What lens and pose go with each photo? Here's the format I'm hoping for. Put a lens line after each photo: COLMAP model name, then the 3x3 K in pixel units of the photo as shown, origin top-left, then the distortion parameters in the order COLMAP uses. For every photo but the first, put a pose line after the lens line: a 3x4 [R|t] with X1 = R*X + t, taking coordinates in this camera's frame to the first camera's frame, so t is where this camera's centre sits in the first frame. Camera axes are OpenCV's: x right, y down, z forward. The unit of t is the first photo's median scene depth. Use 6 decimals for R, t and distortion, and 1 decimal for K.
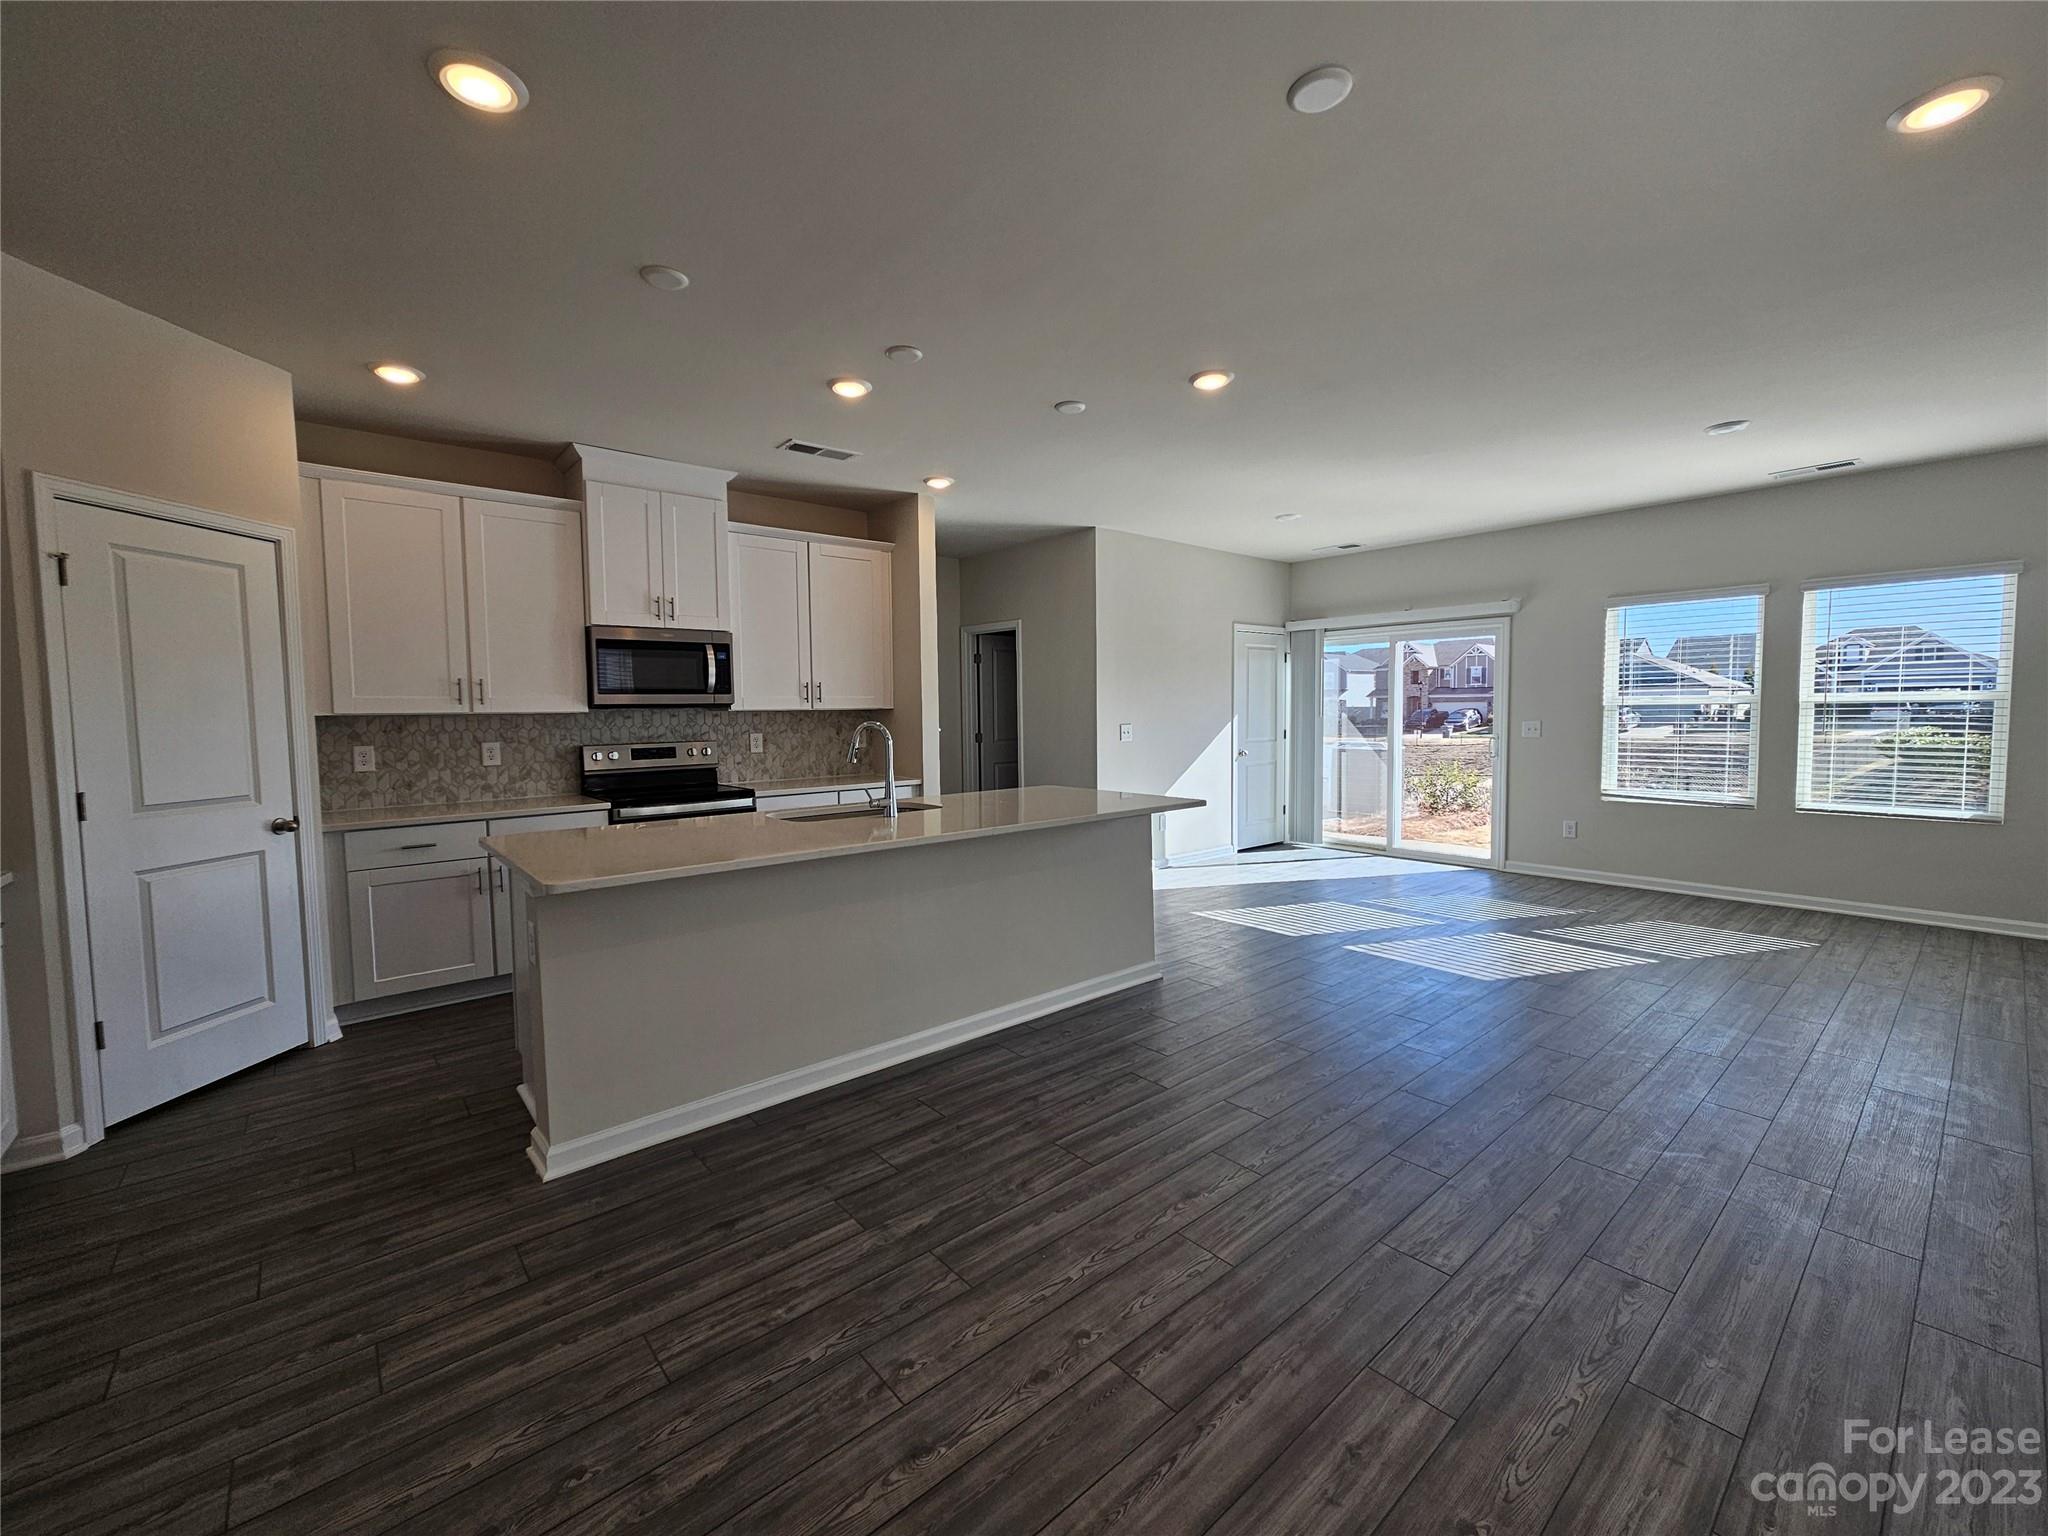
lens RADIAL K [[838.0, 0, 1018.2], [0, 838.0, 757.6], [0, 0, 1]] dist [-0.000149, -0.000188]
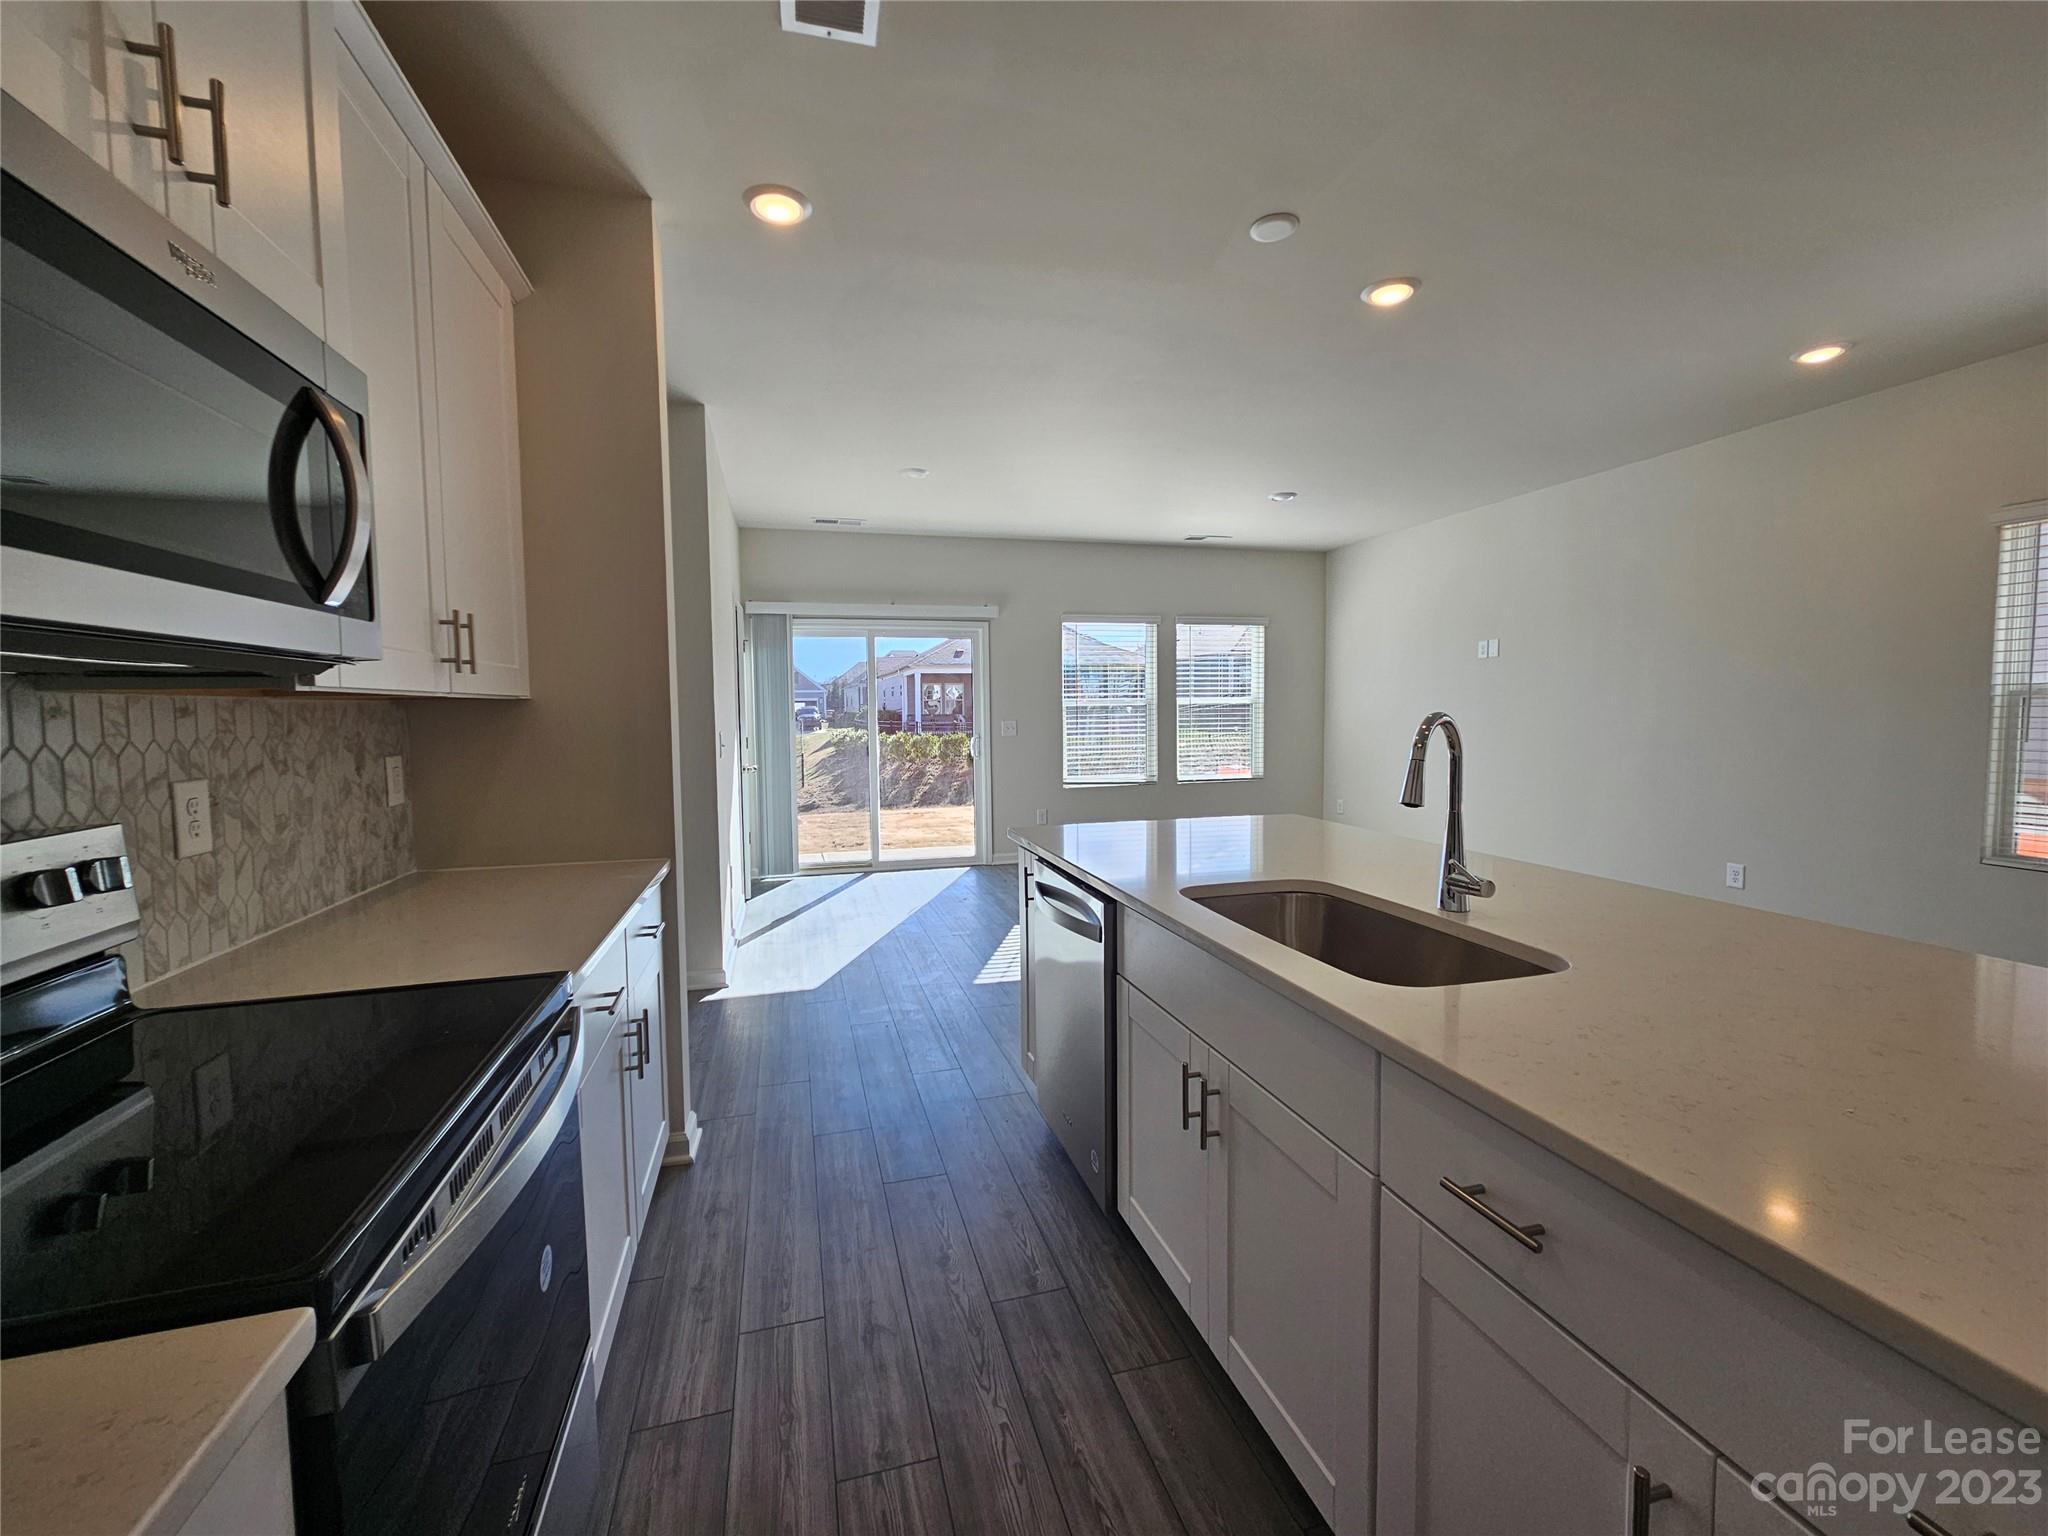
lens RADIAL K [[838.0, 0, 1018.2], [0, 838.0, 757.6], [0, 0, 1]] dist [-0.000149, -0.000188]
pose [[0.421296, -0.047562, 0.905675, -0.523204], [0.059817, 0.997907, 0.024581, -0.032535], [-0.904948, 0.043819, 0.423259, 0.774042]]
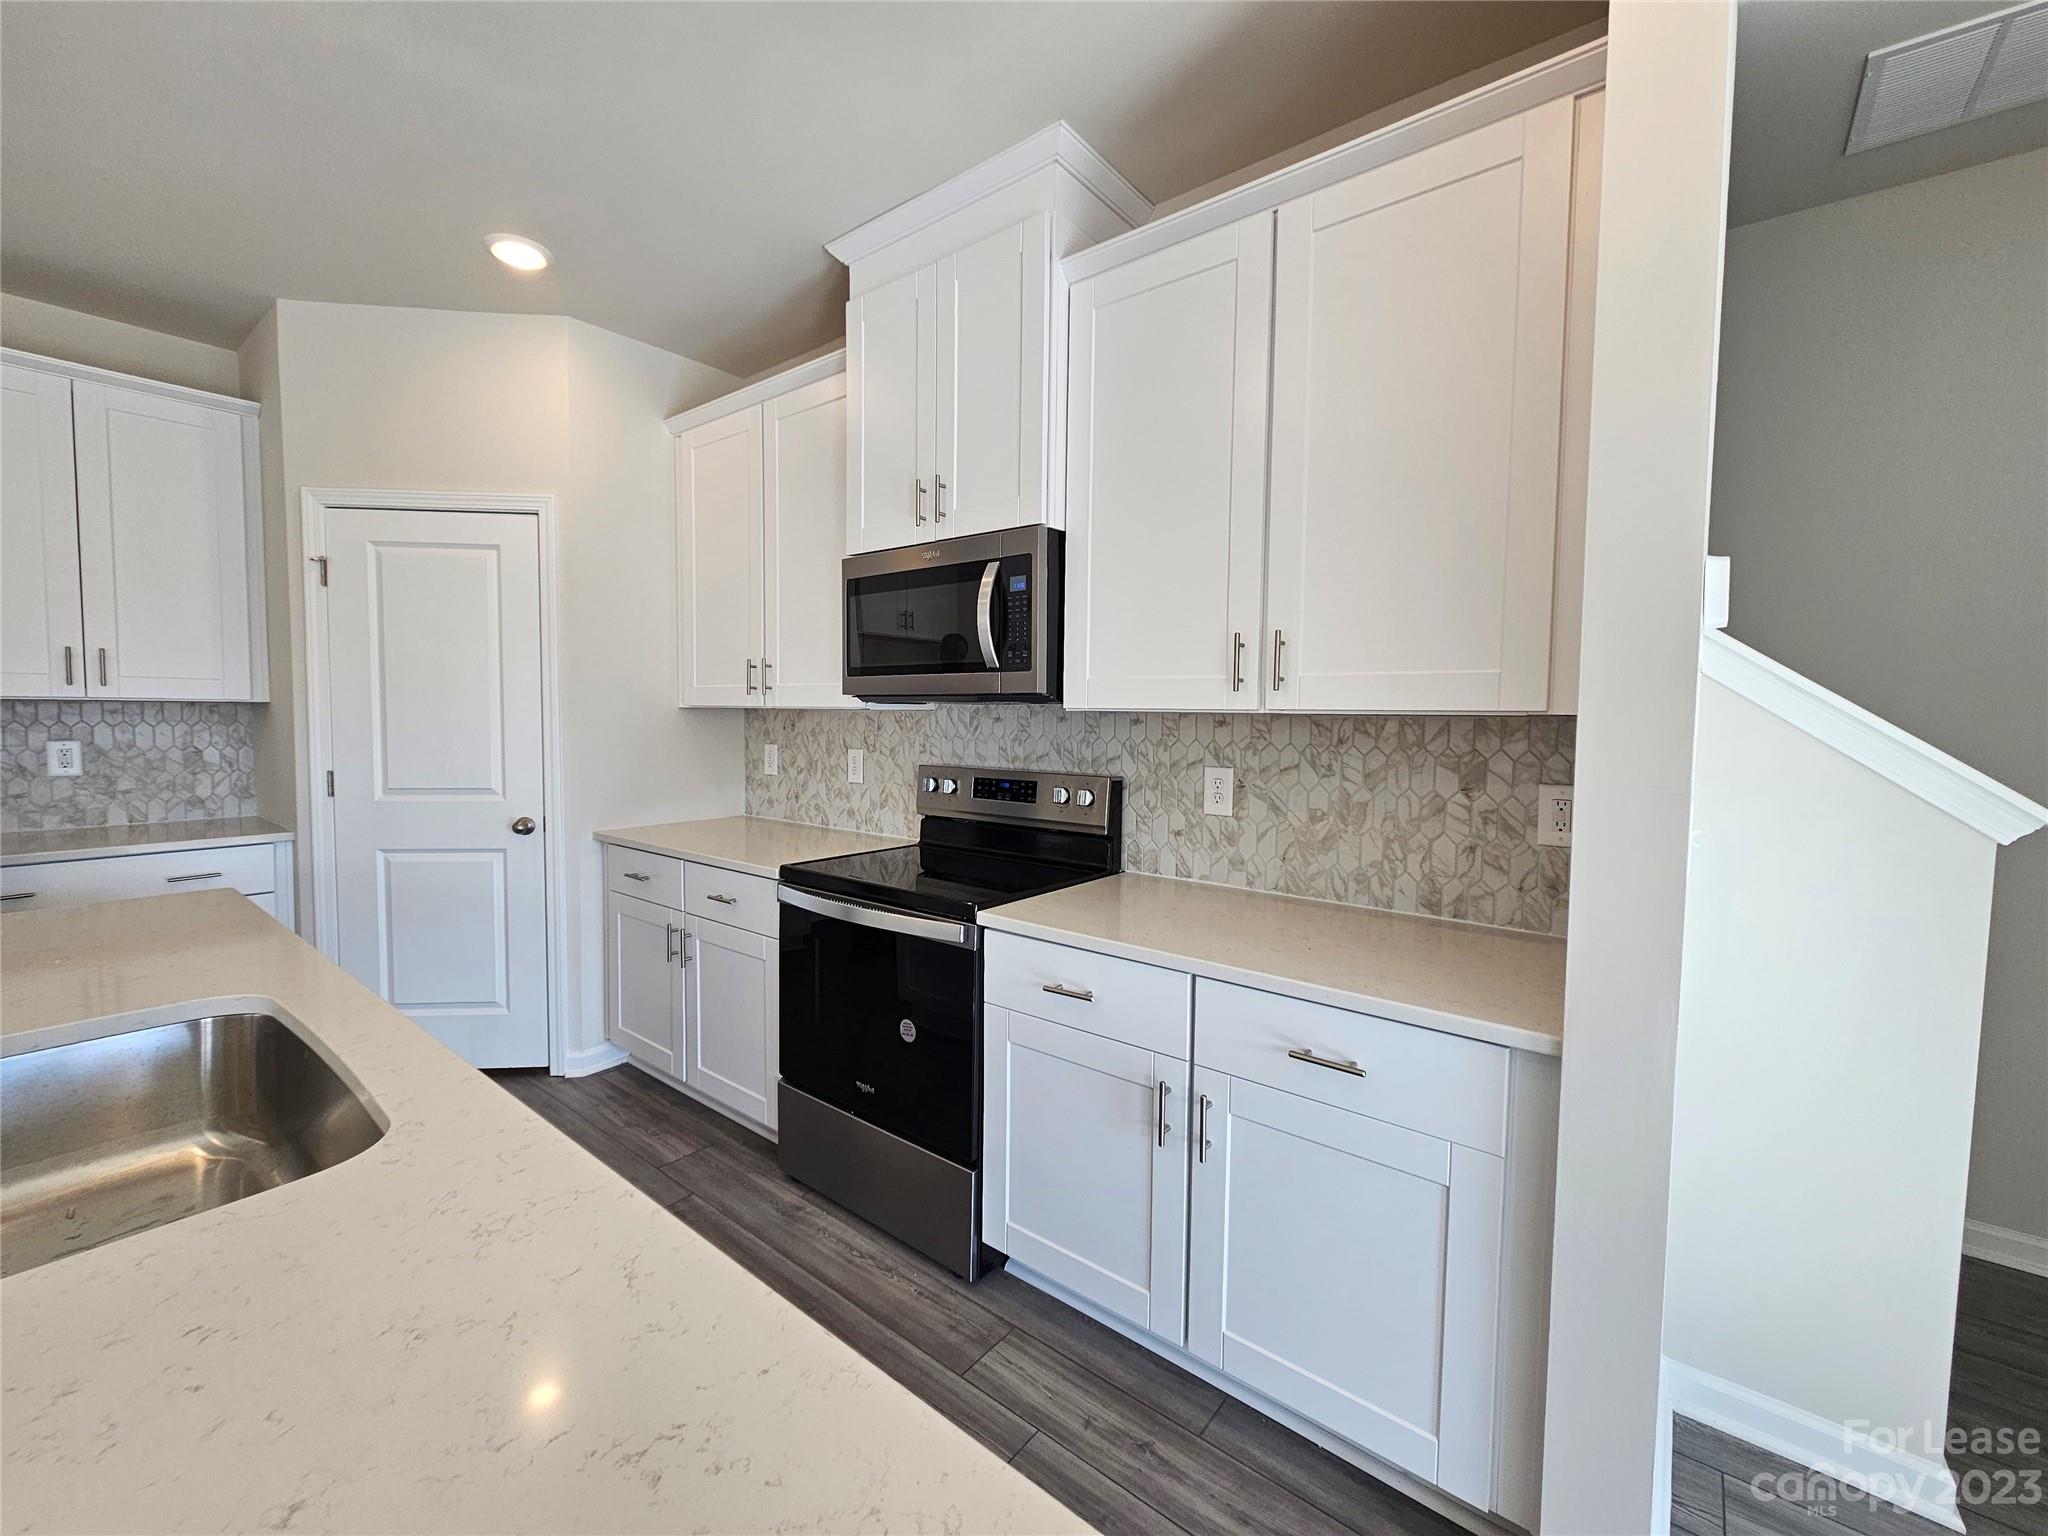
lens RADIAL K [[838.0, 0, 1018.2], [0, 838.0, 757.6], [0, 0, 1]] dist [-0.000149, -0.000188]
pose [[0.185509, 0.068144, -0.980277, 0.085059], [-0.071376, 0.995892, 0.055722, -0.059163], [0.980047, 0.059632, 0.189610, 0.978734]]
